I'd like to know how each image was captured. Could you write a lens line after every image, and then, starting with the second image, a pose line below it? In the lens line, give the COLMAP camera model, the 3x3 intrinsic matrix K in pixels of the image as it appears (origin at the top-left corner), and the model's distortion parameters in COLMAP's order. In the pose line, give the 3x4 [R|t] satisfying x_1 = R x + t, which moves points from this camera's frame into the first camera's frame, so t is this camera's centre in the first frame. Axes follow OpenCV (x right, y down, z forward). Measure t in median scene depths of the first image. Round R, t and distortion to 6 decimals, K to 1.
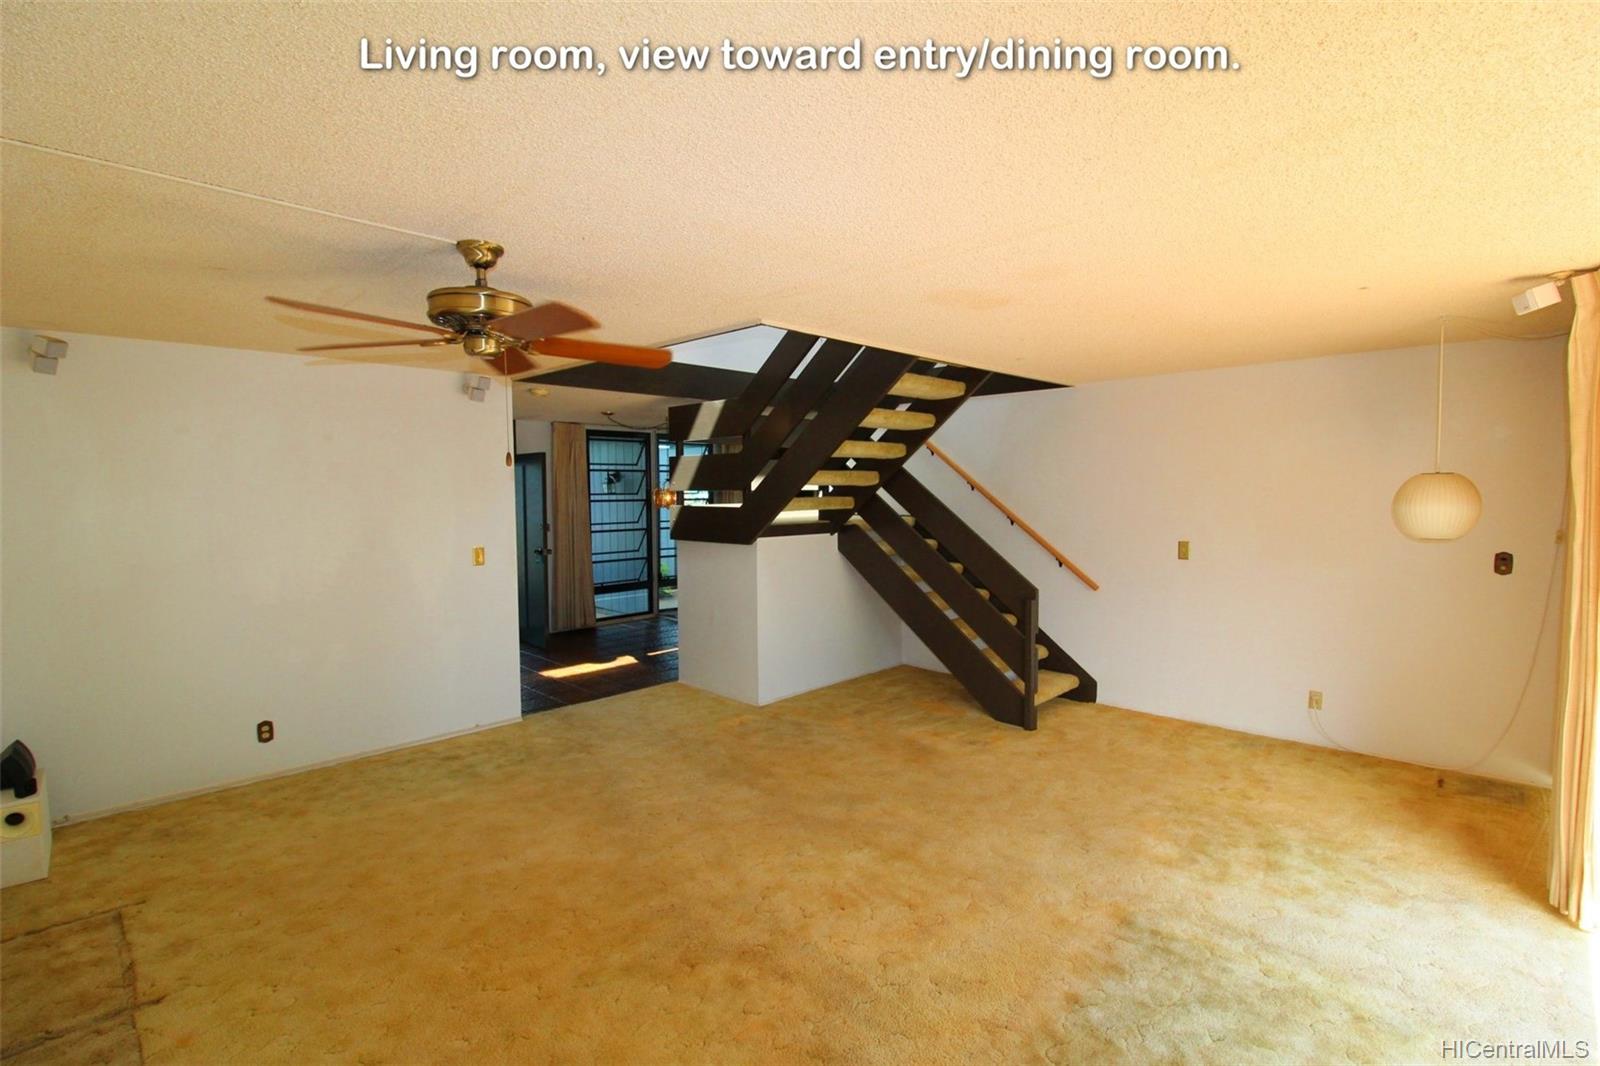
lens RADIAL K [[743.2, 0, 800.0], [0, 743.2, 533.0], [0, 0, 1]] dist [0.000481, -0.000048]
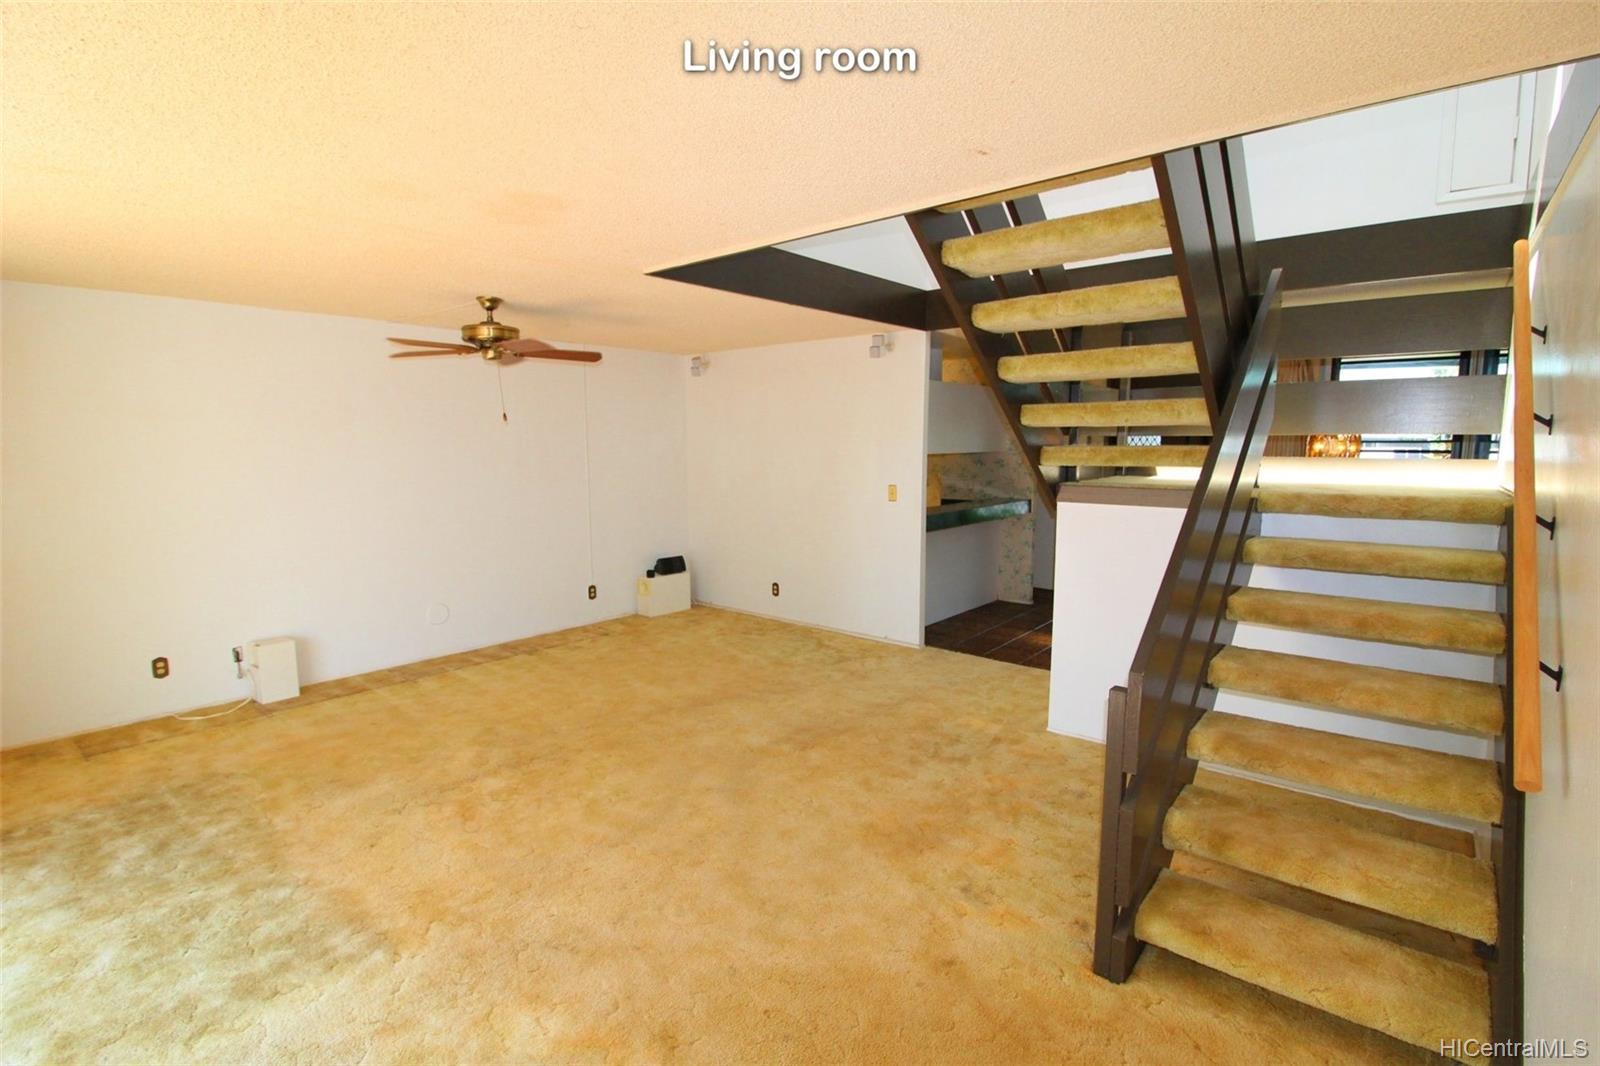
lens RADIAL K [[743.2, 0, 800.0], [0, 743.2, 533.0], [0, 0, 1]] dist [0.000481, -0.000048]
pose [[0.084817, 0.127049, -0.988263, 0.851351], [-0.055932, 0.990881, 0.122585, -0.048012], [0.994825, 0.044879, 0.091149, 0.930445]]
